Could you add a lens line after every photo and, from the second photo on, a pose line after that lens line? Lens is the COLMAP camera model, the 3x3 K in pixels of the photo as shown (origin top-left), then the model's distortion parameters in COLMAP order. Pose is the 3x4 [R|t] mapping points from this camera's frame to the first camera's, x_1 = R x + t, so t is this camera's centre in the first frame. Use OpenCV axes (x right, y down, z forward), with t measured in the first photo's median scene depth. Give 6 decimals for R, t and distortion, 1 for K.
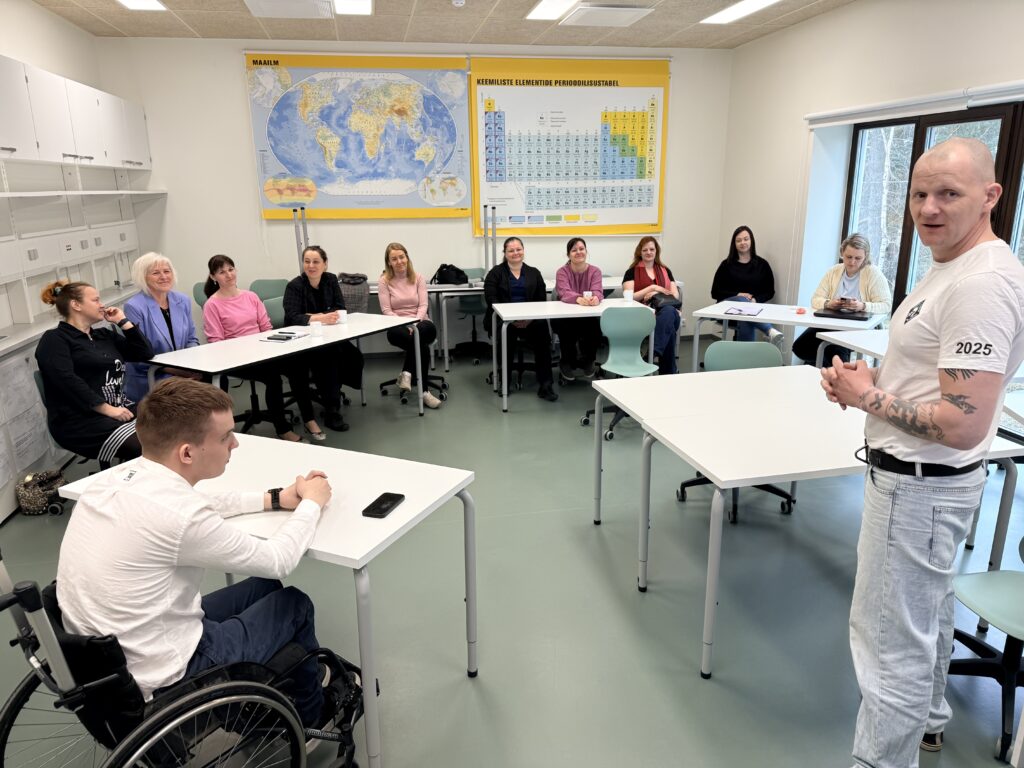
lens RADIAL K [[712.9, 0, 511.9], [0, 712.9, 381.7], [0, 0, 1]] dist [-0.021865, 0.001459]
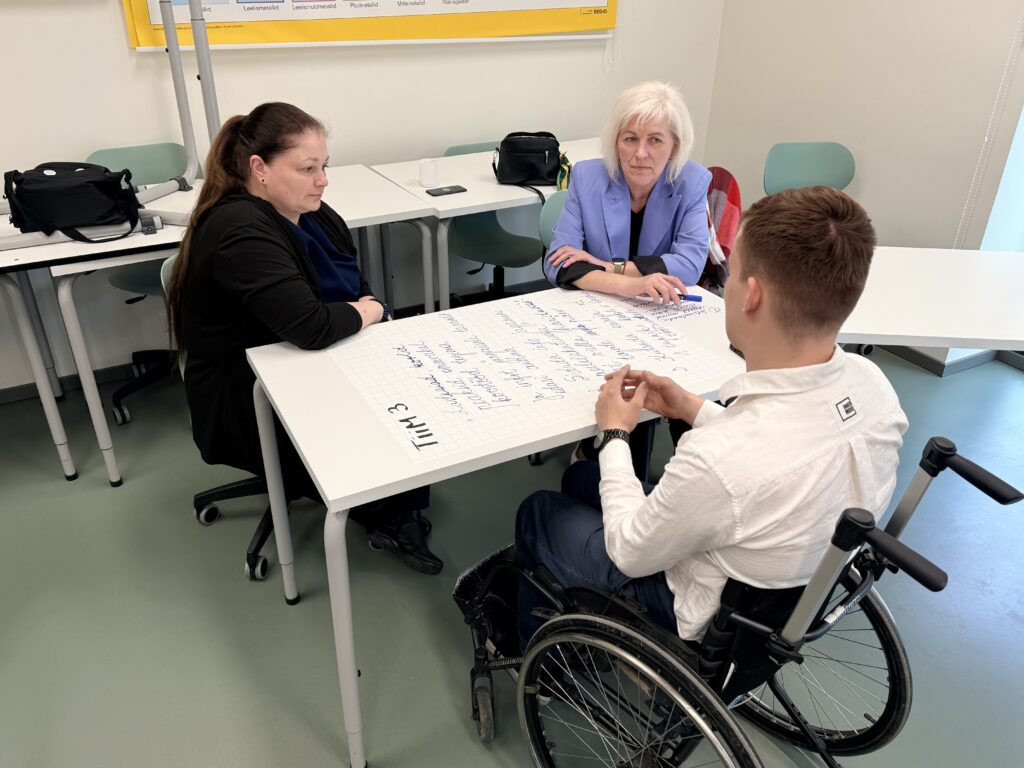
lens RADIAL K [[815.1, 0, 514.0], [0, 815.1, 382.5], [0, 0, 1]] dist [-0.012388, -0.010863]
pose [[0.942716, -0.130705, 0.306924, -0.023473], [0.049832, 0.964900, 0.257847, -0.149338], [-0.329853, -0.227782, 0.916140, 0.585001]]
